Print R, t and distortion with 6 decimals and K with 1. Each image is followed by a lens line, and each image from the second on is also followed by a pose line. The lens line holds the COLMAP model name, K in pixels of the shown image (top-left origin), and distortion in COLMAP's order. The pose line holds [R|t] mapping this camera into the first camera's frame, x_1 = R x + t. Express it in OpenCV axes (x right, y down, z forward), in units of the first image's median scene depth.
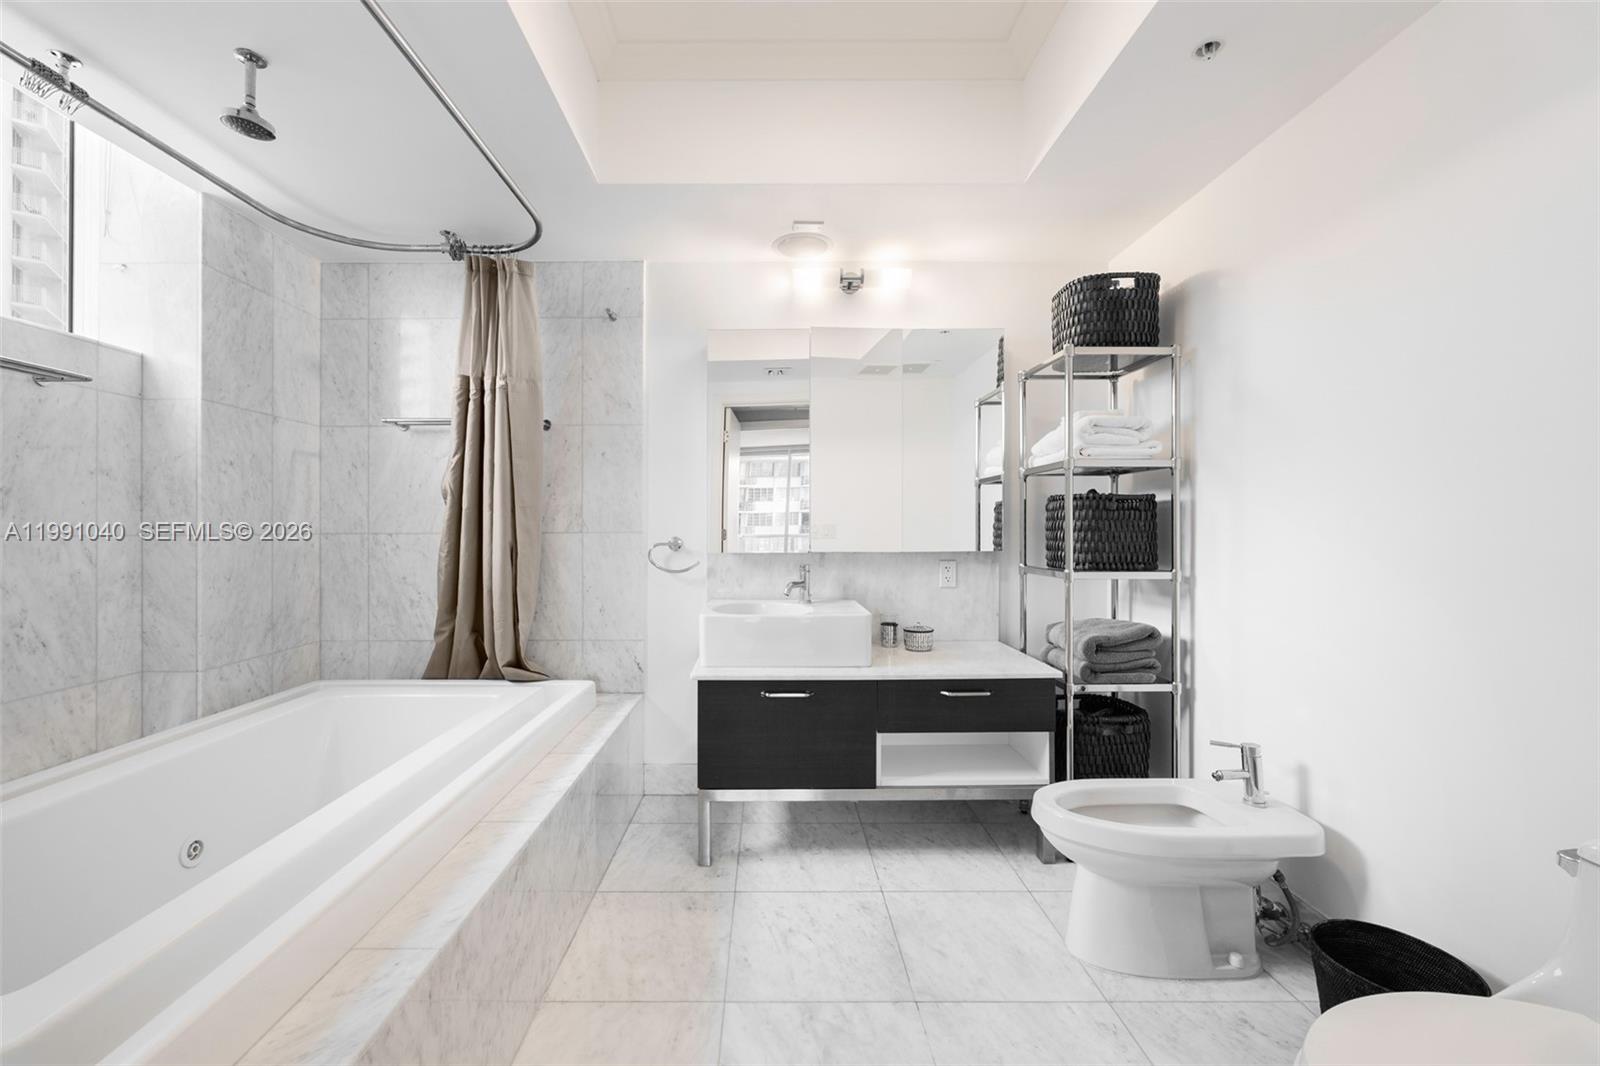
lens RADIAL K [[617.4, 0, 799.0], [0, 617.4, 529.1], [0, 0, 1]] dist [0.001671, 0.000150]
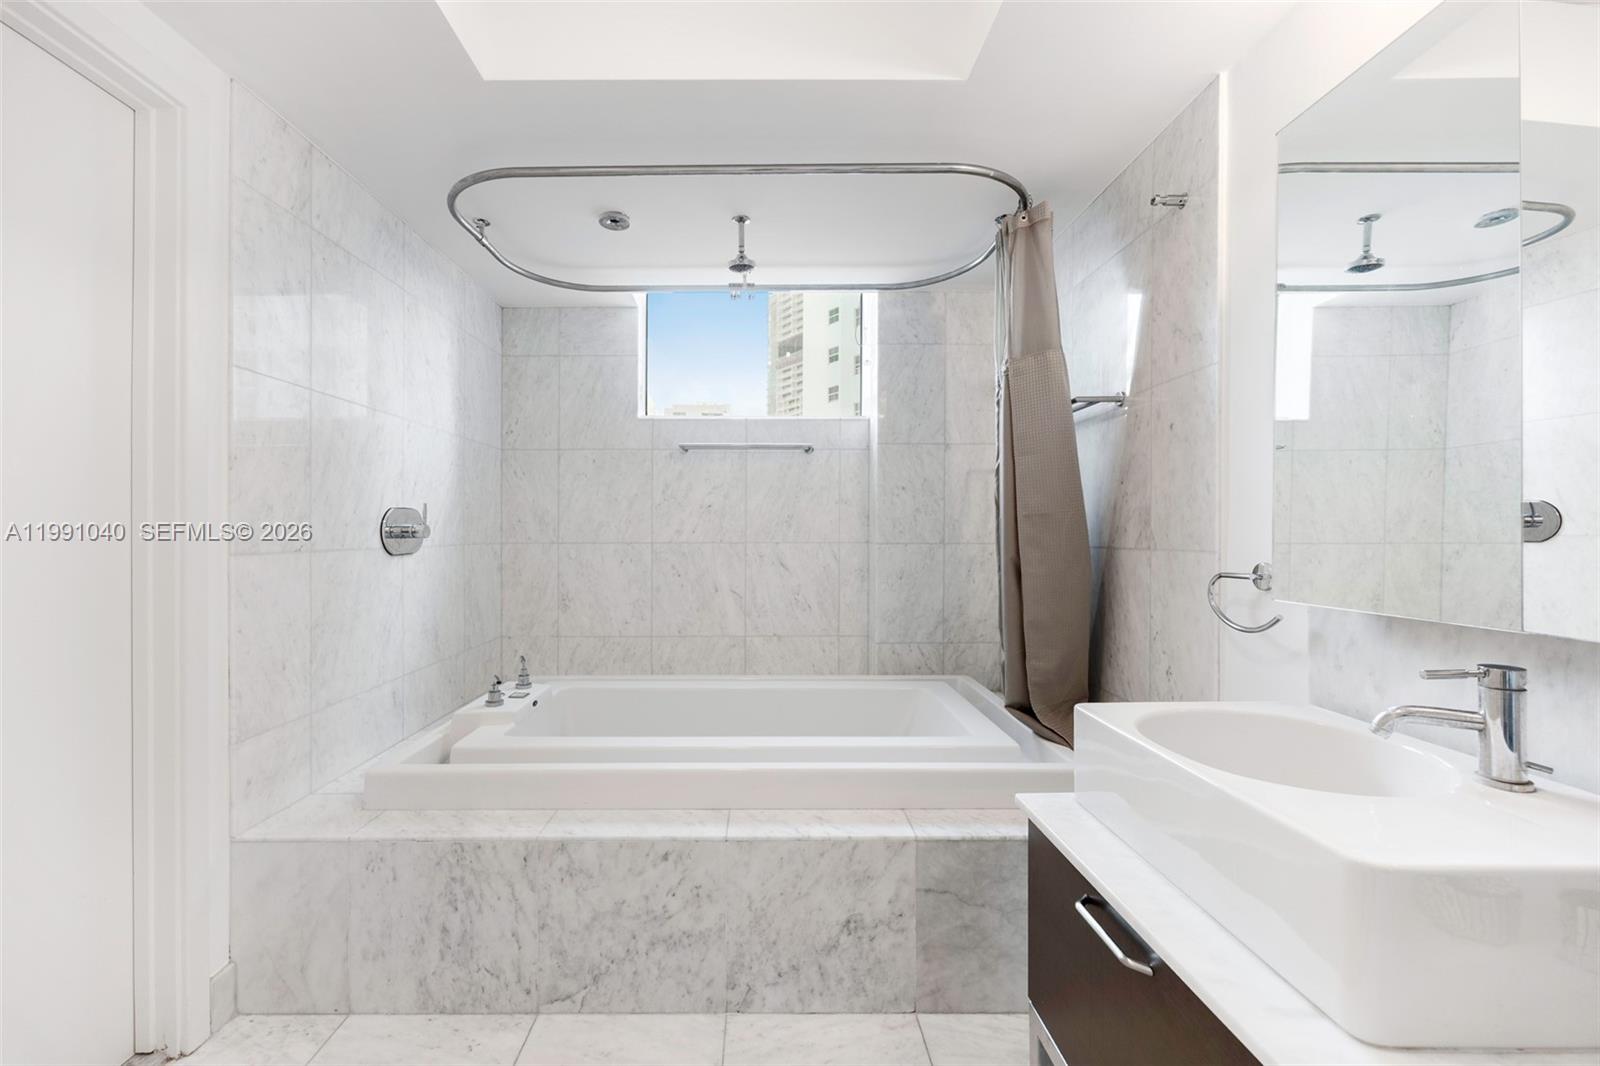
lens RADIAL K [[659.8, 0, 799.2], [0, 659.8, 530.9], [0, 0, 1]] dist [-0.004650, -0.000244]
pose [[-0.017203, 0.001770, -0.999850, 0.429473], [-0.002175, 0.999996, 0.001808, -0.017401], [0.999850, 0.002205, -0.017199, 0.745319]]
